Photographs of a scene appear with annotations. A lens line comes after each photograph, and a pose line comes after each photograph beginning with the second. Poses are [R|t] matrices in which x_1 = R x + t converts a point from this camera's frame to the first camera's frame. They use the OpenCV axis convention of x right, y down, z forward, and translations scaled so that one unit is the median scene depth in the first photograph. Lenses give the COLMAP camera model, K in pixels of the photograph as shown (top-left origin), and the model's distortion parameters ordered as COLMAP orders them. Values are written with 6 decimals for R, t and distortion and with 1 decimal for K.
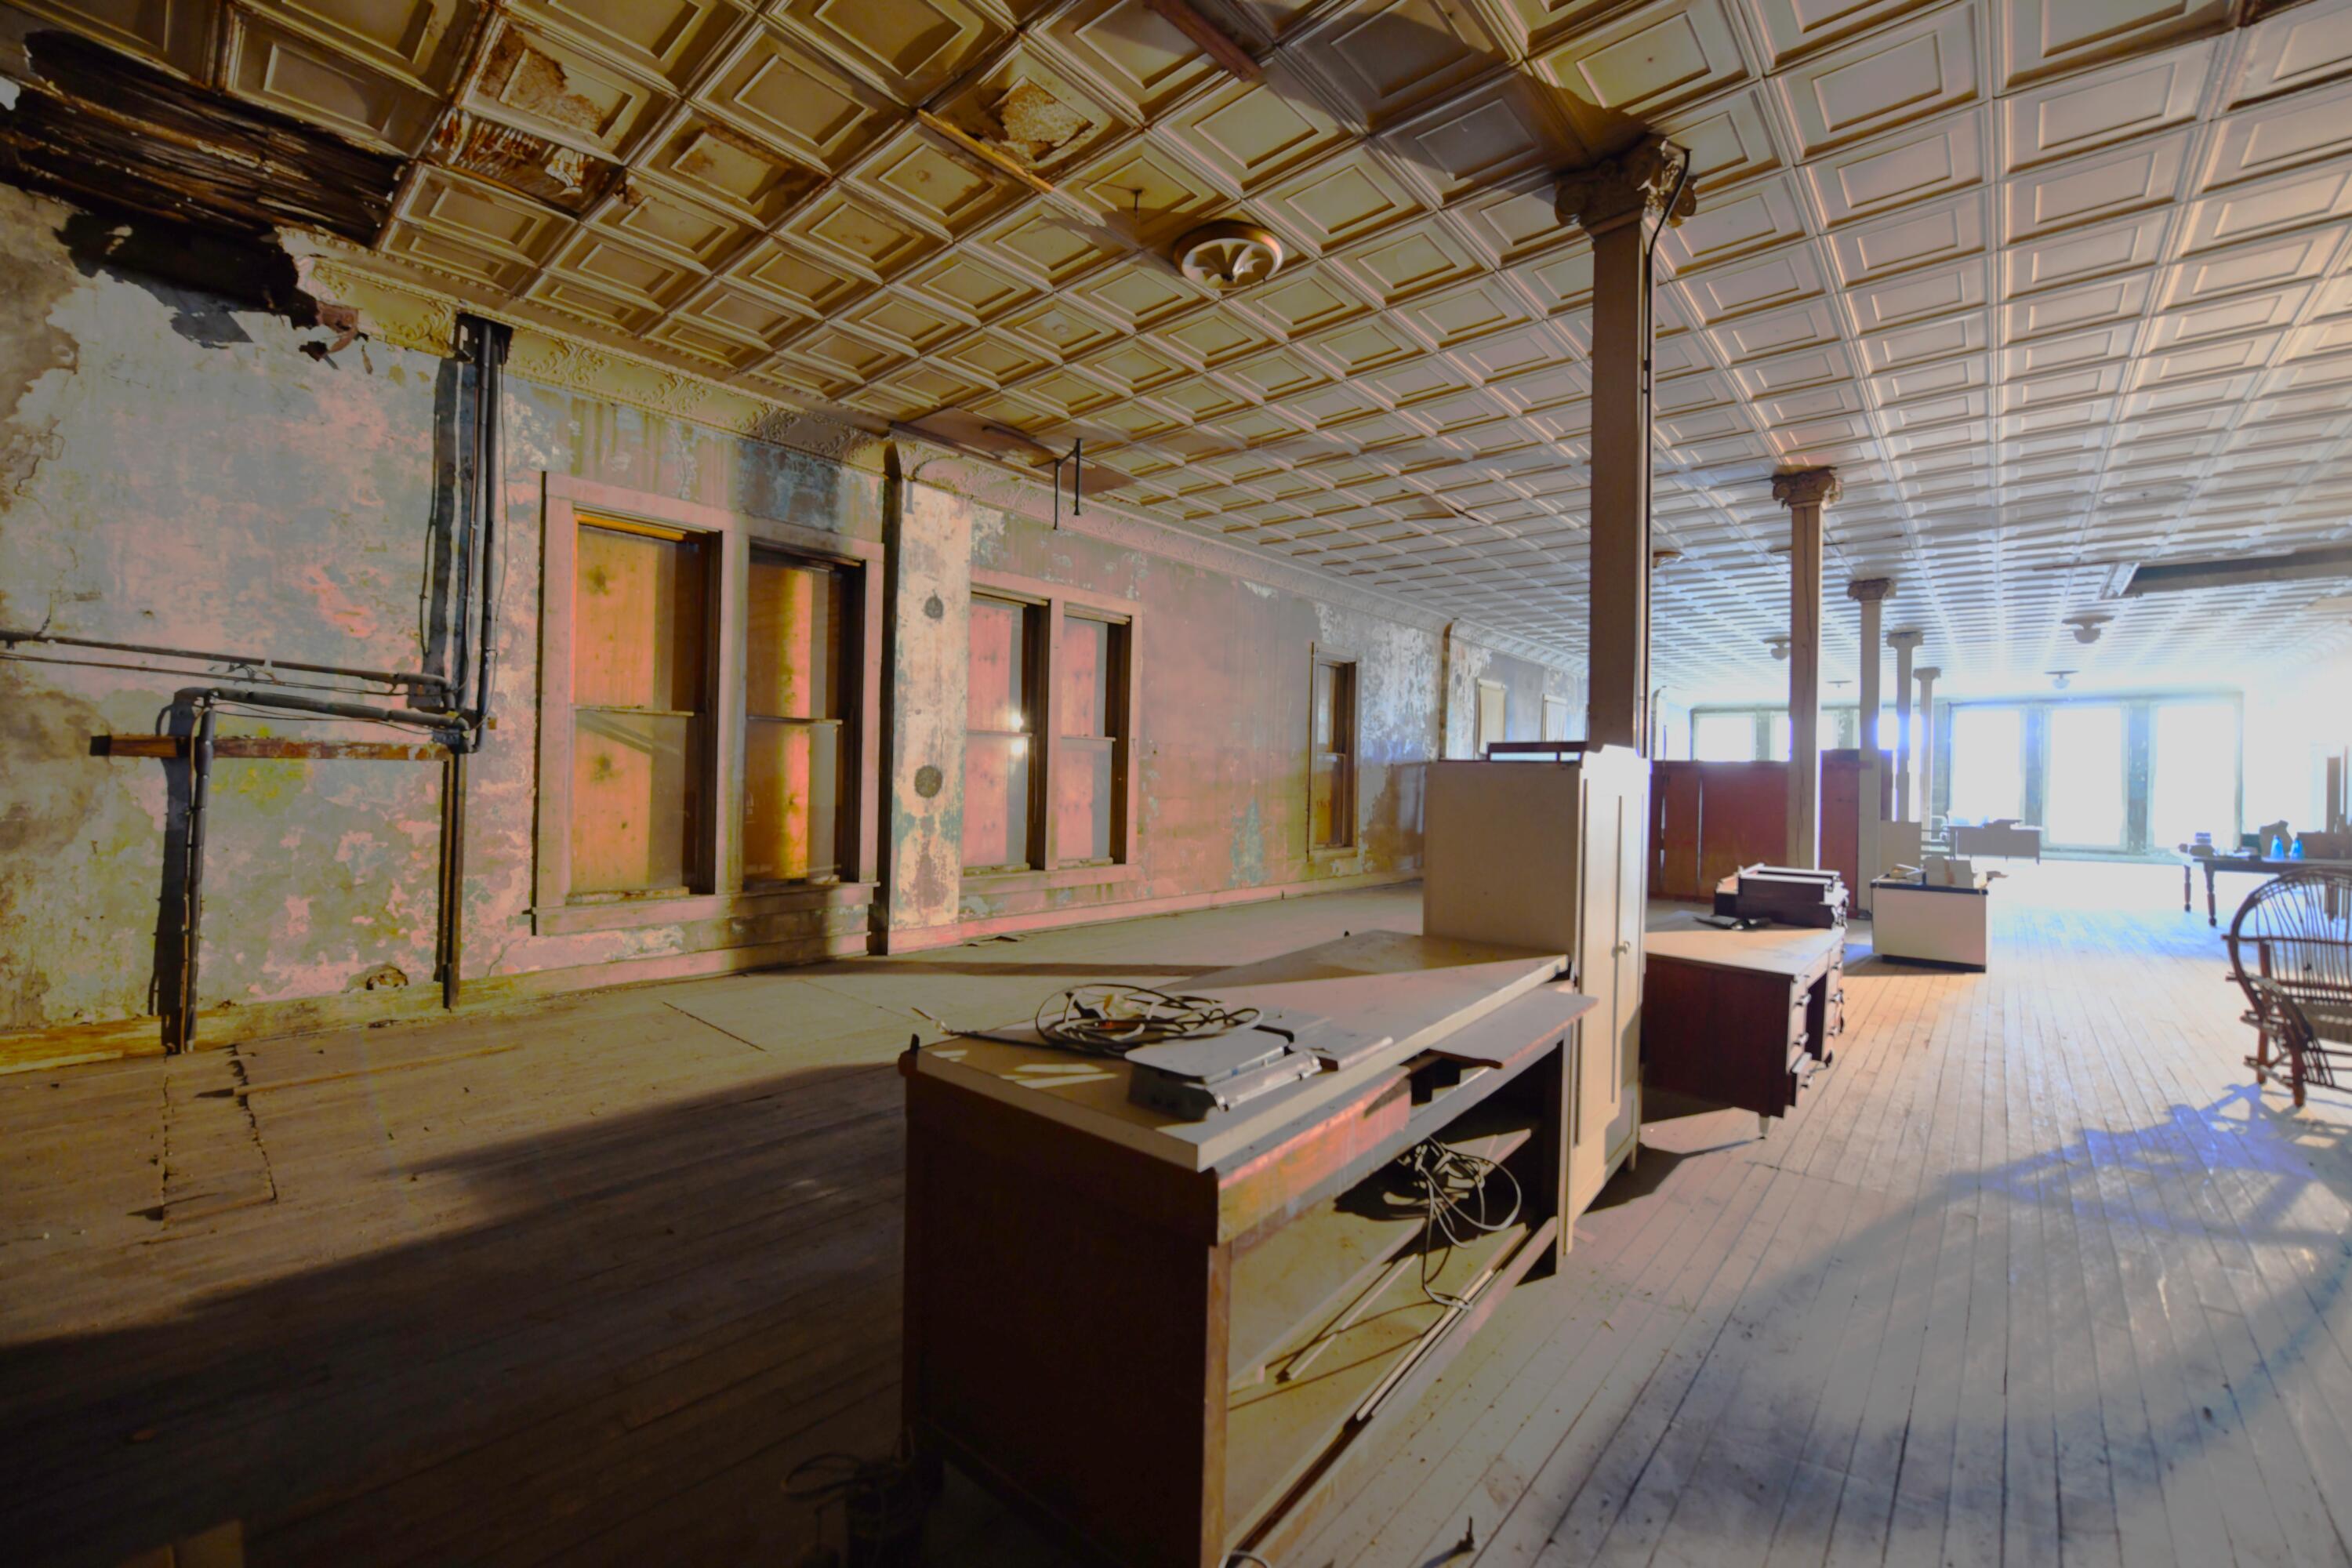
lens RADIAL K [[940.2, 0, 1176.8], [0, 940.2, 781.2], [0, 0, 1]] dist [-0.015036, -0.000118]
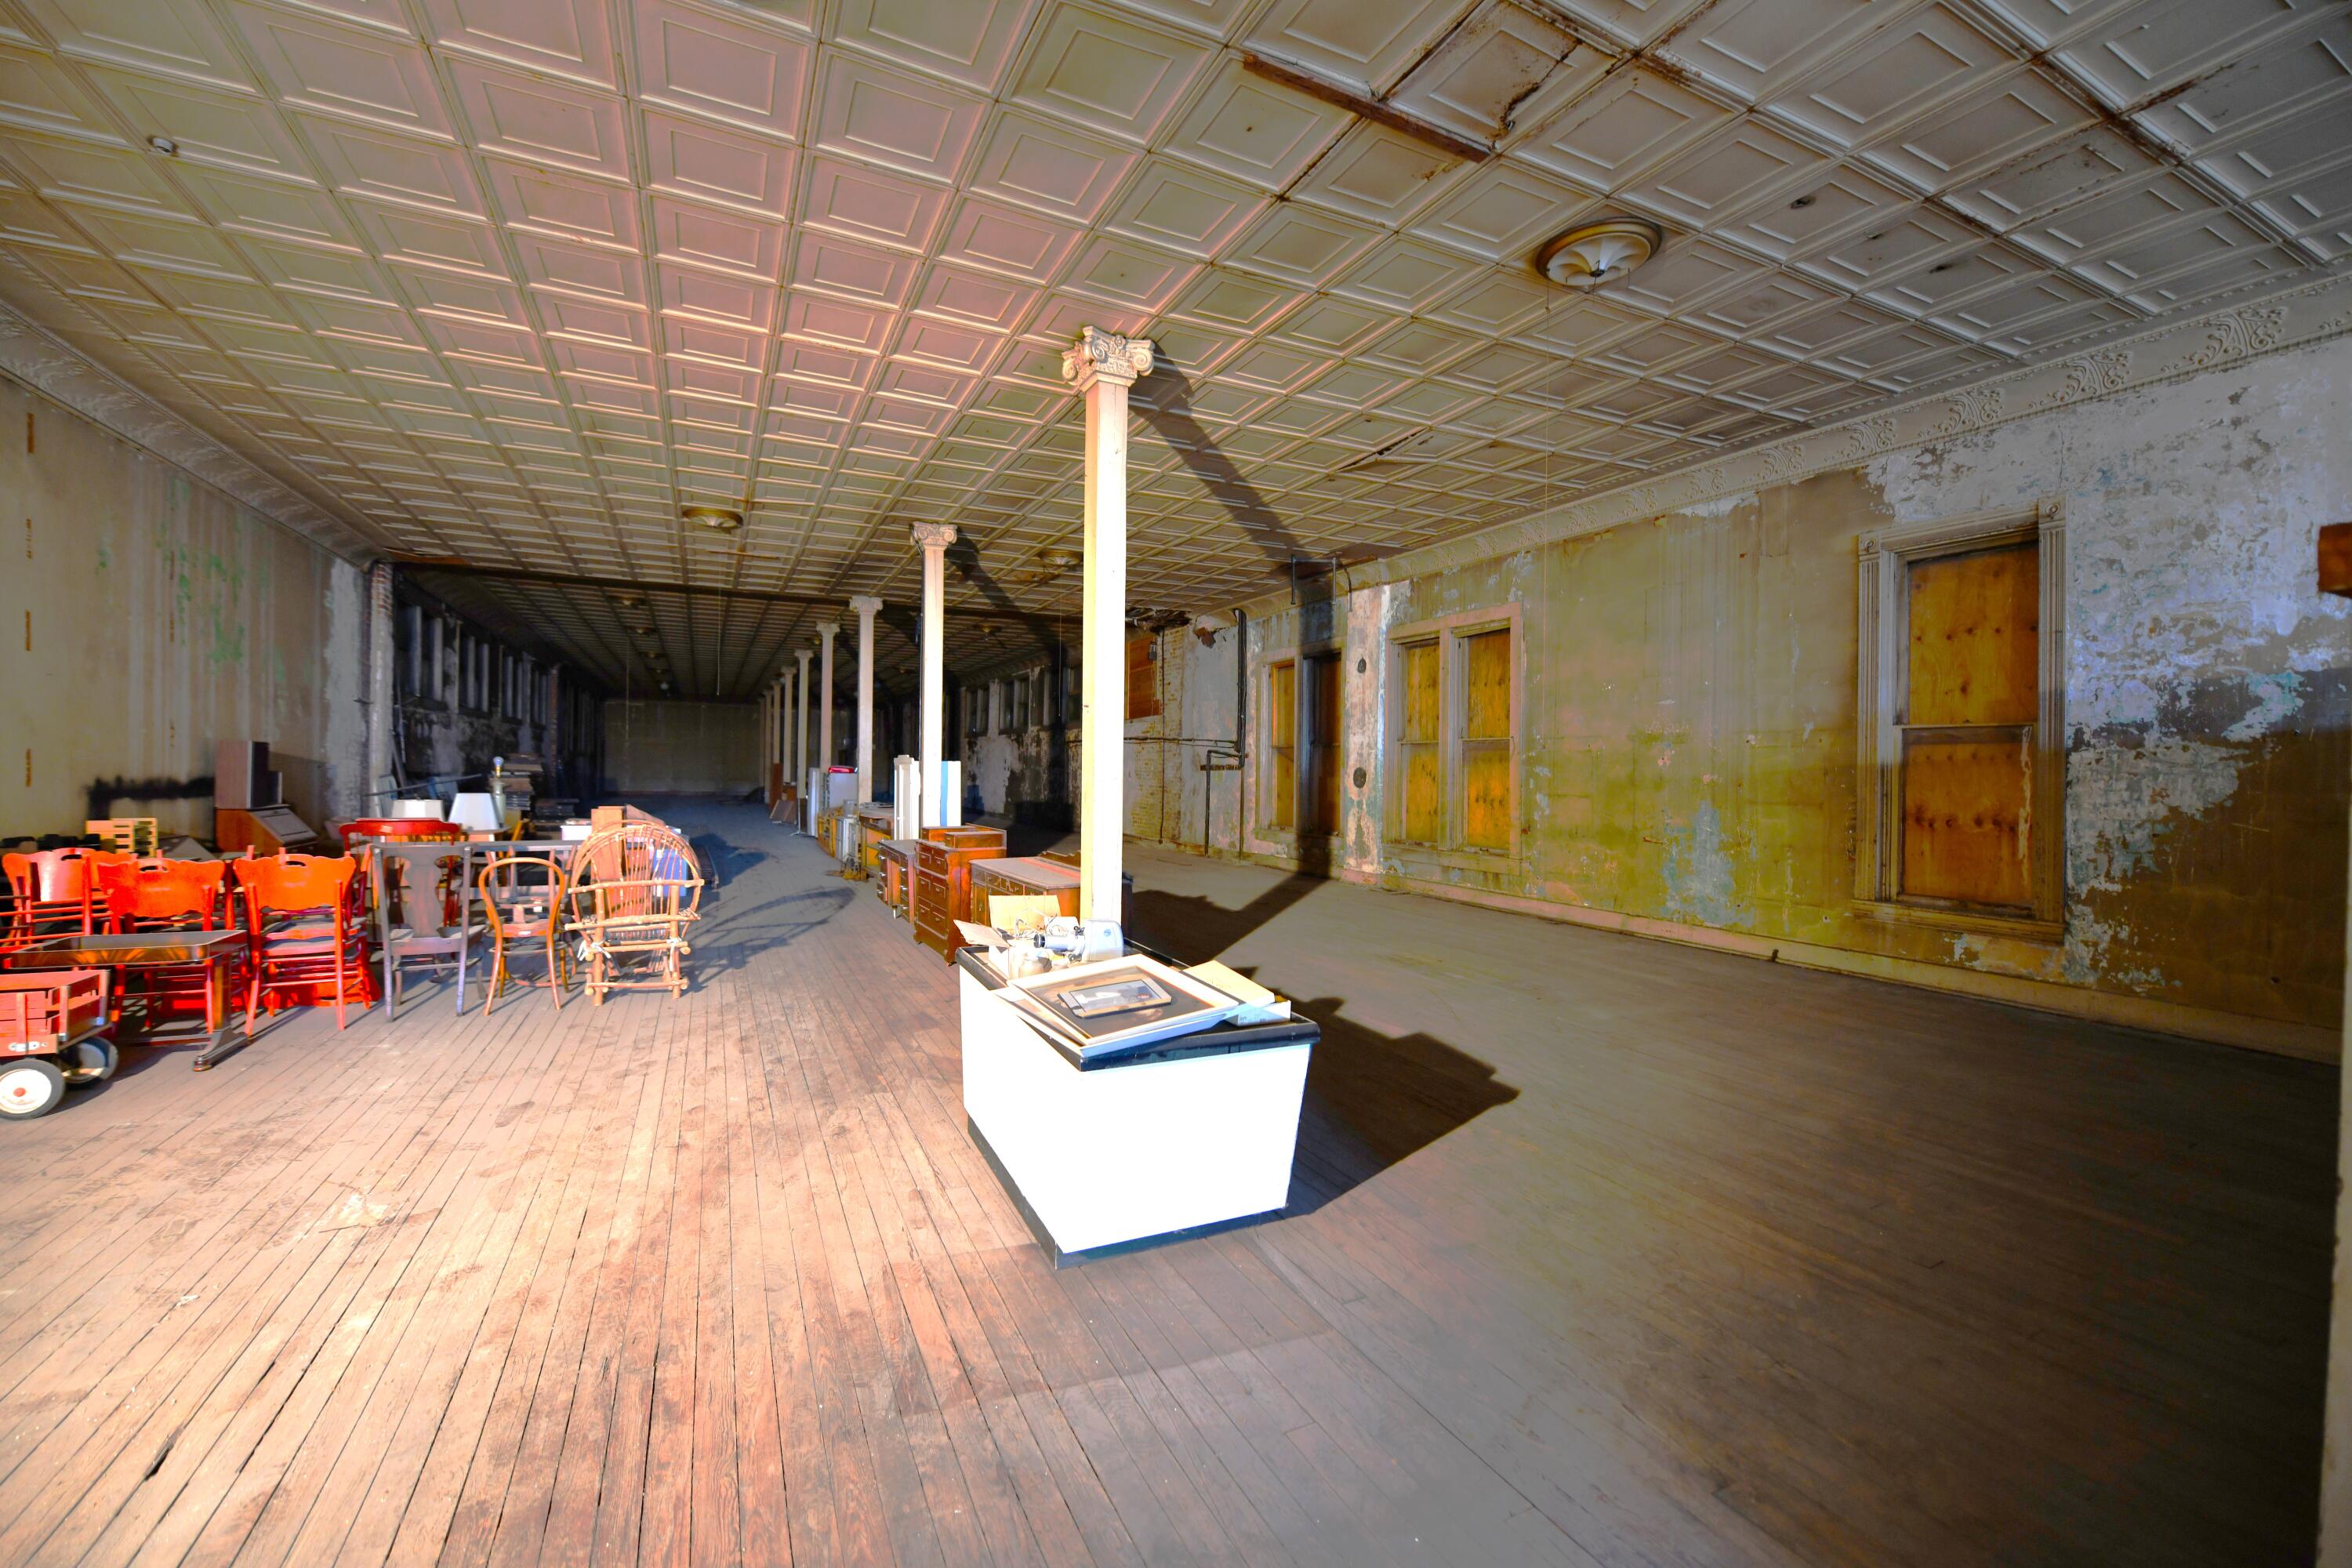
lens RADIAL K [[940.2, 0, 1177.4], [0, 940.2, 769.8], [0, 0, 1]] dist [-0.015036, -0.000118]
pose [[-0.378195, -0.019780, -0.925514, 1.282796], [-0.015078, 0.999771, -0.015206, 0.015462], [0.925603, 0.008204, -0.378407, 1.294184]]
